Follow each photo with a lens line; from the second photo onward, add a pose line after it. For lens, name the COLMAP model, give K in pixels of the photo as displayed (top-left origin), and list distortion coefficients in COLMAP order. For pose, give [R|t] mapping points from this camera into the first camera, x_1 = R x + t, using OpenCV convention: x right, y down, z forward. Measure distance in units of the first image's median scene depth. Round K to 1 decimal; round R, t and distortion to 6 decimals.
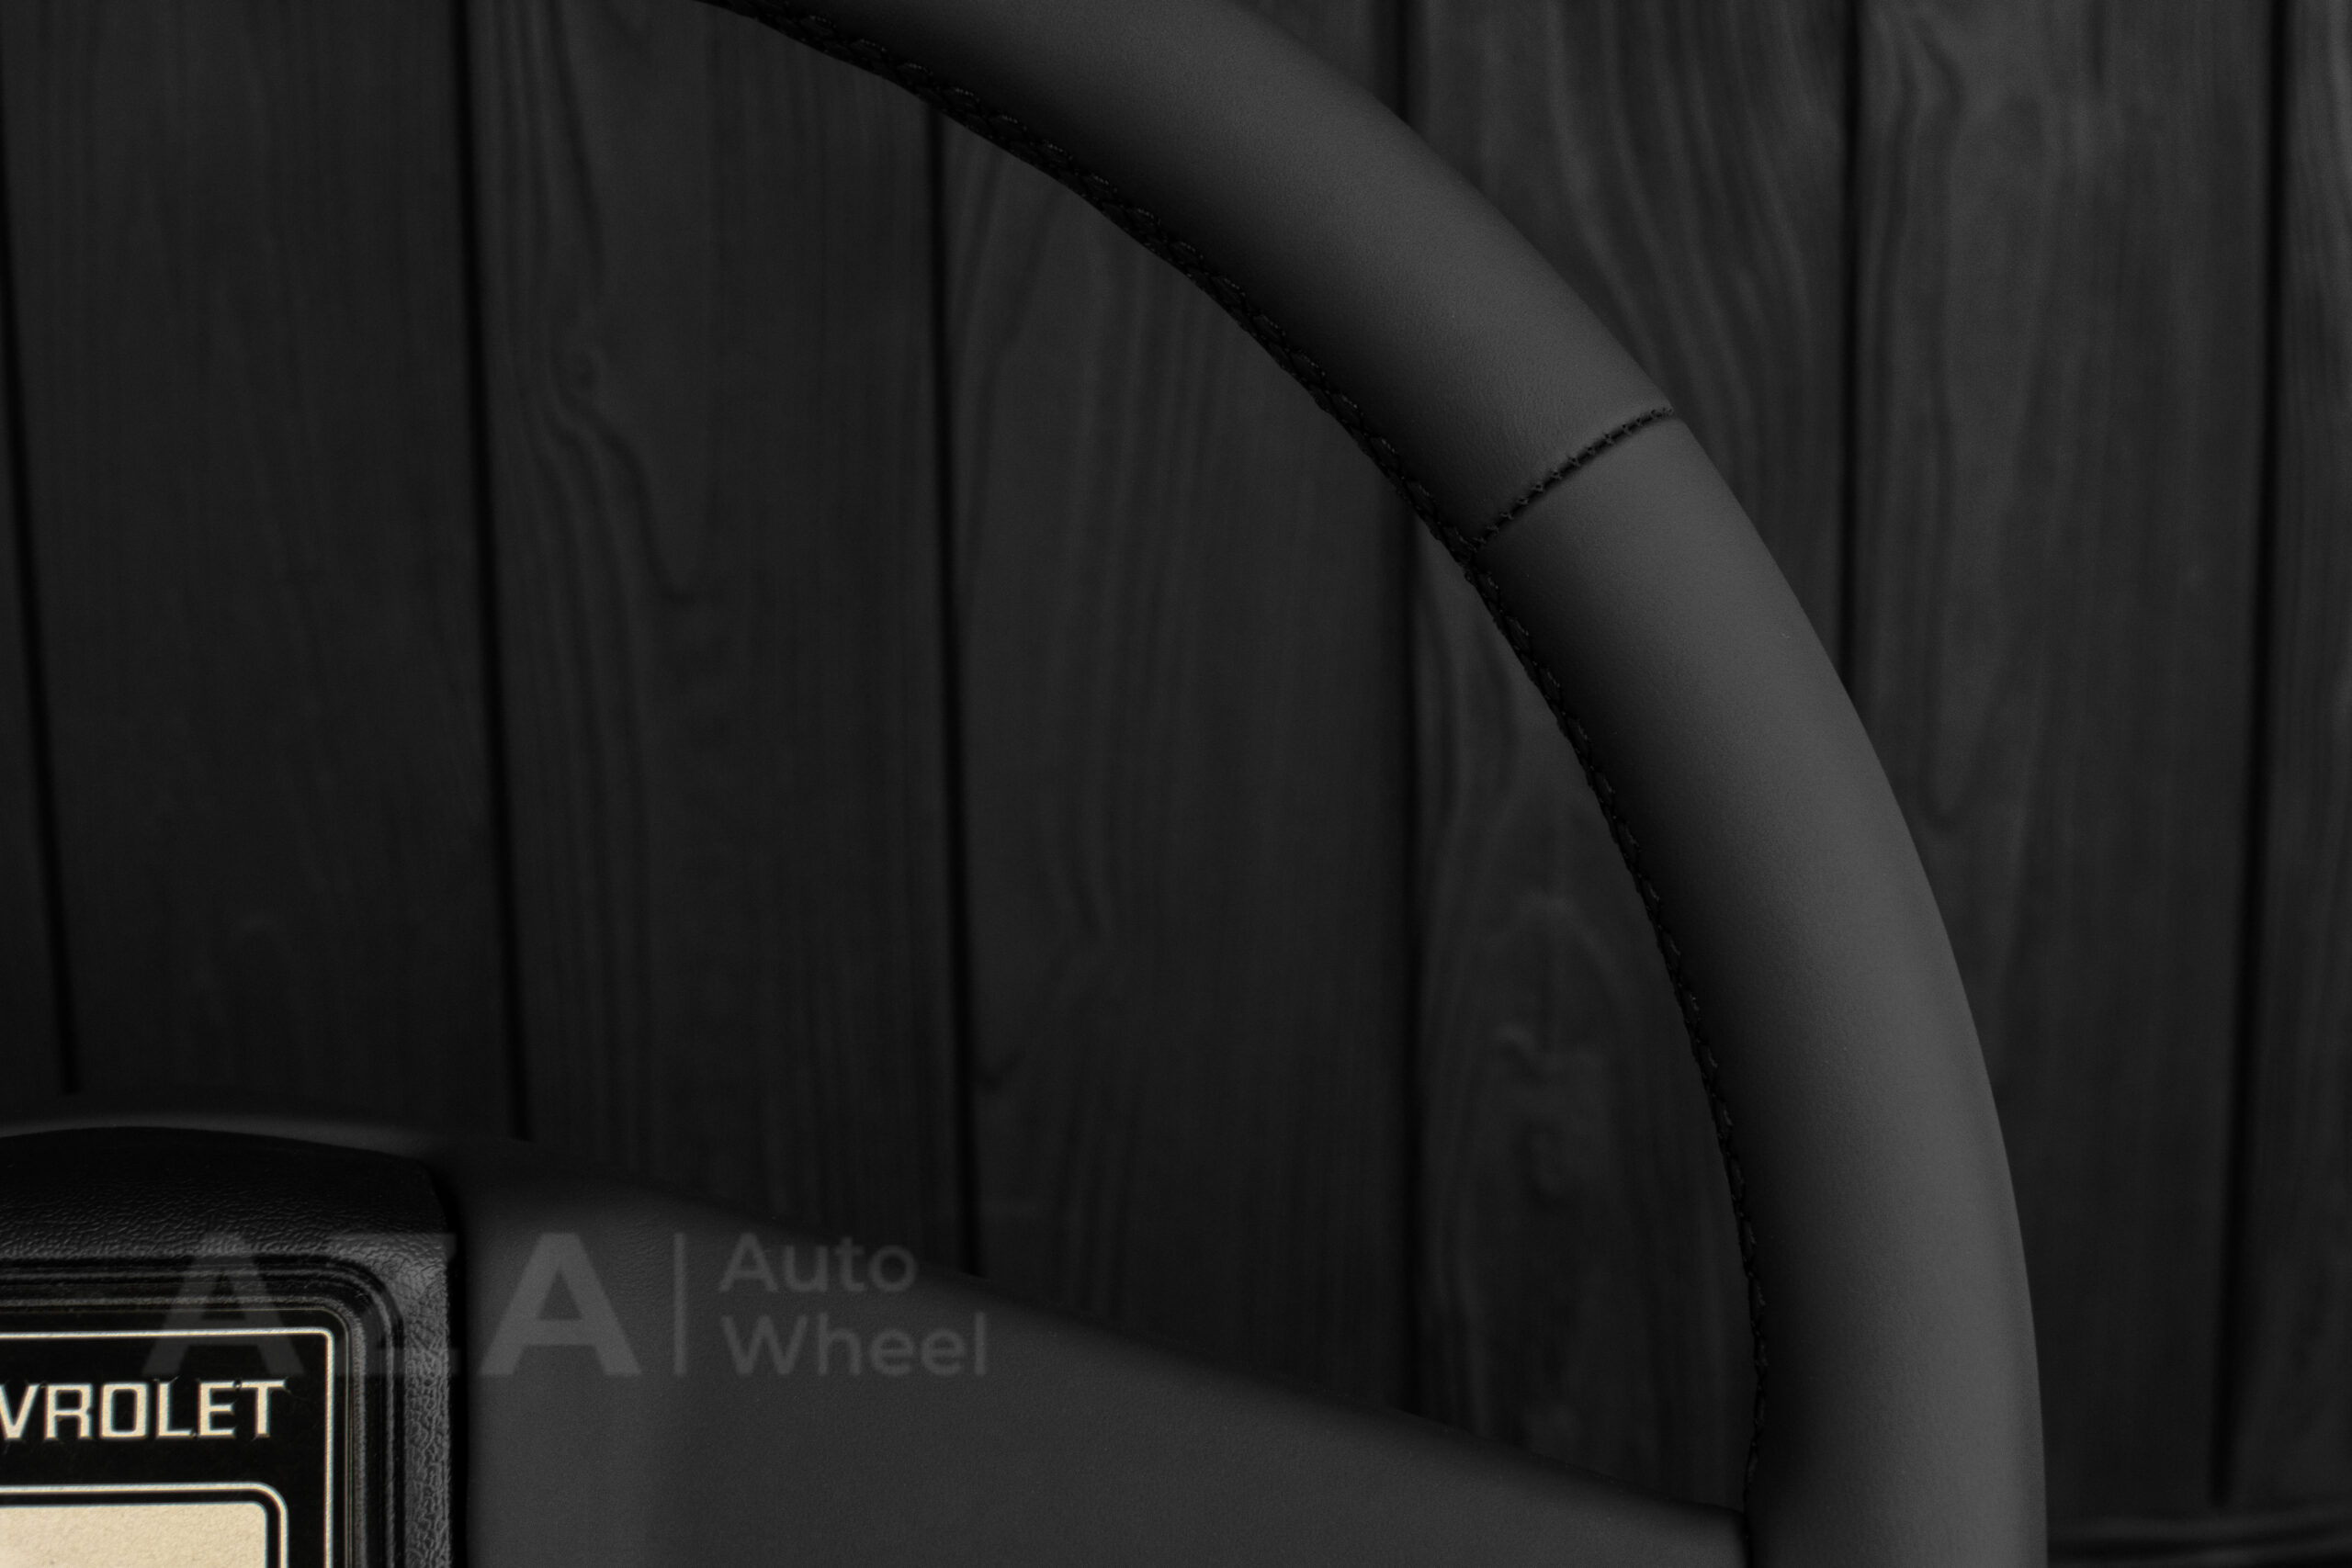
lens RADIAL K [[3634.4, 0, 1182.6], [0, 3634.4, 775.0], [0, 0, 1]] dist [-0.214526, 0.138664]
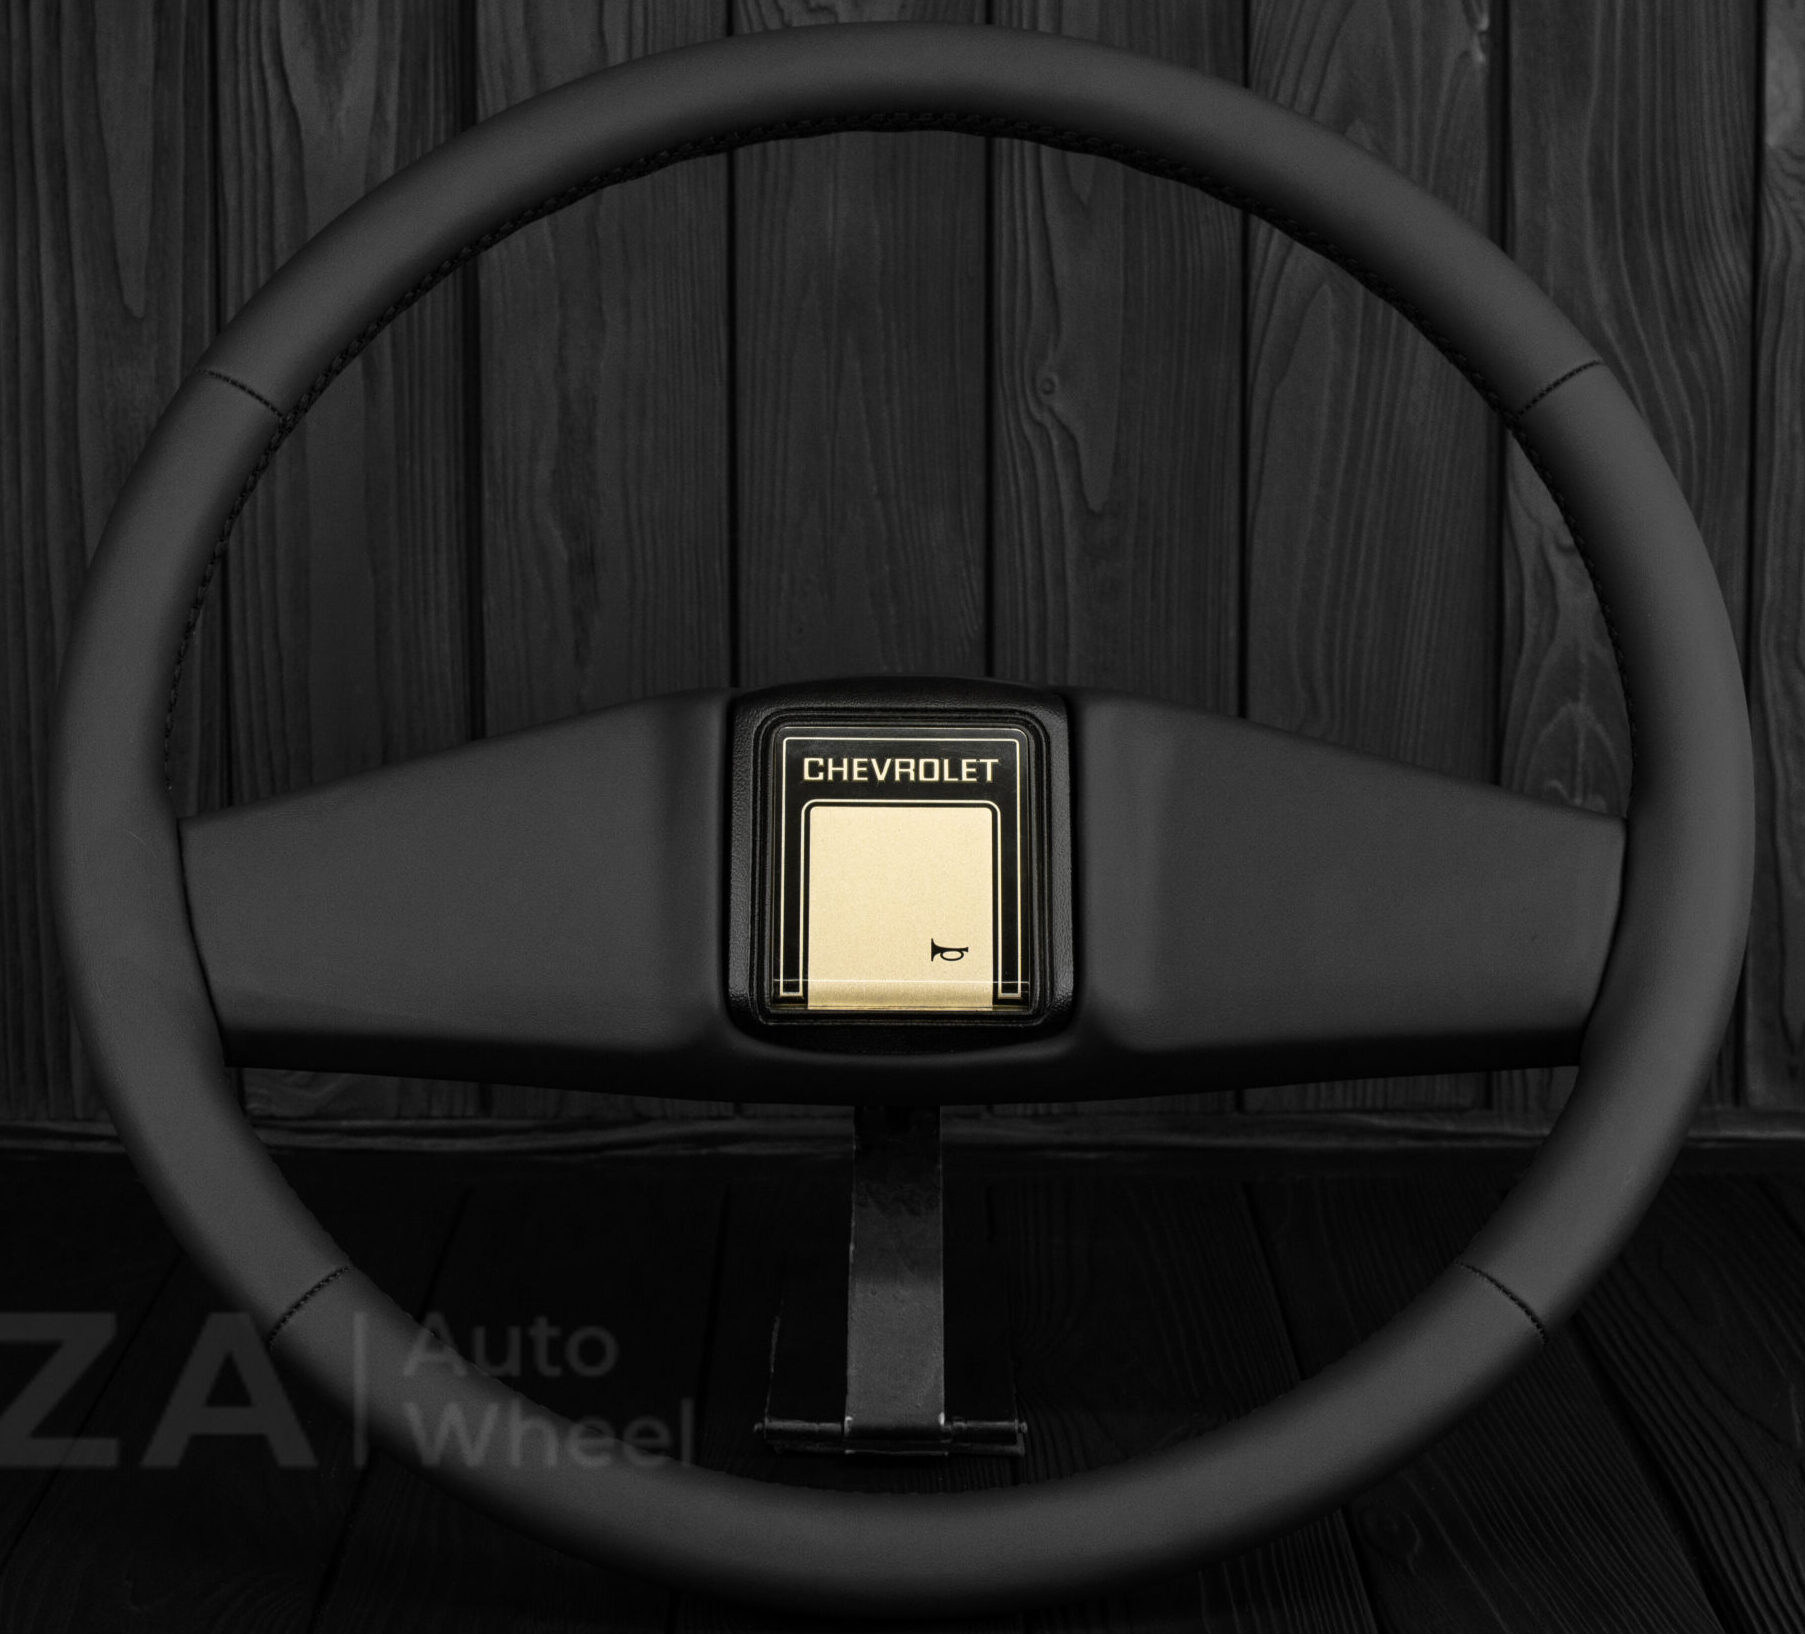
lens RADIAL K [[3869.2, 0, 899.4], [0, 3869.2, 810.5], [0, 0, 1]] dist [-0.219950, 0.275352]
pose [[0.994306, 0.029499, -0.102398, -0.034609], [-0.035271, 0.997862, -0.055024, 0.210384], [0.100556, 0.058322, 0.993221, -0.925425]]
